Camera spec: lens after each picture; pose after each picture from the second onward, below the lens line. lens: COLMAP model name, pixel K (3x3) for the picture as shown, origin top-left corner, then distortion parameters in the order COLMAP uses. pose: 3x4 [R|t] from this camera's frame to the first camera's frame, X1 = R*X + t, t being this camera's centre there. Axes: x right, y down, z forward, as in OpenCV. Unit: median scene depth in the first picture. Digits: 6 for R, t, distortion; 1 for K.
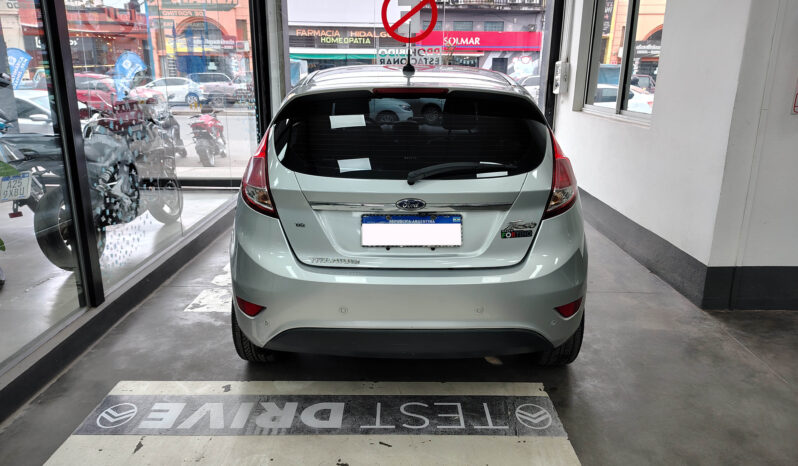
lens RADIAL K [[563.2, 0, 396.2], [0, 563.2, 226.4], [0, 0, 1]] dist [0.045711, -0.059667]
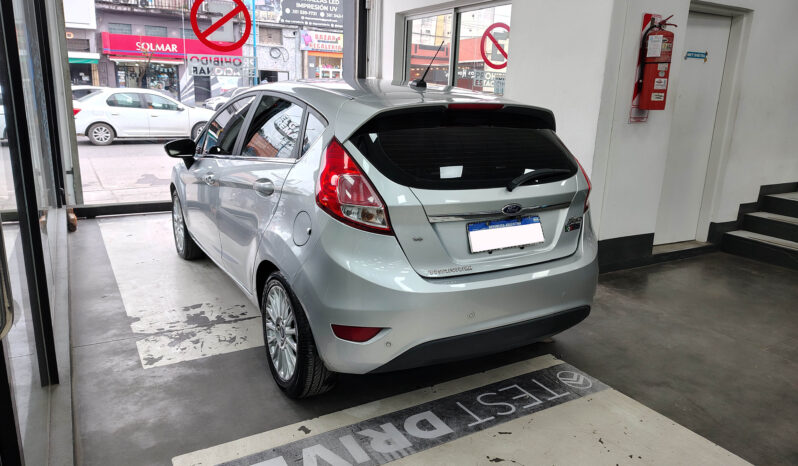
lens RADIAL K [[570.6, 0, 380.1], [0, 570.6, 231.7], [0, 0, 1]] dist [0.020676, -0.003817]
pose [[0.872909, -0.104145, 0.476637, -0.632316], [0.109264, 0.993866, 0.017053, -0.036640], [-0.475490, 0.037193, 0.878935, 0.125001]]
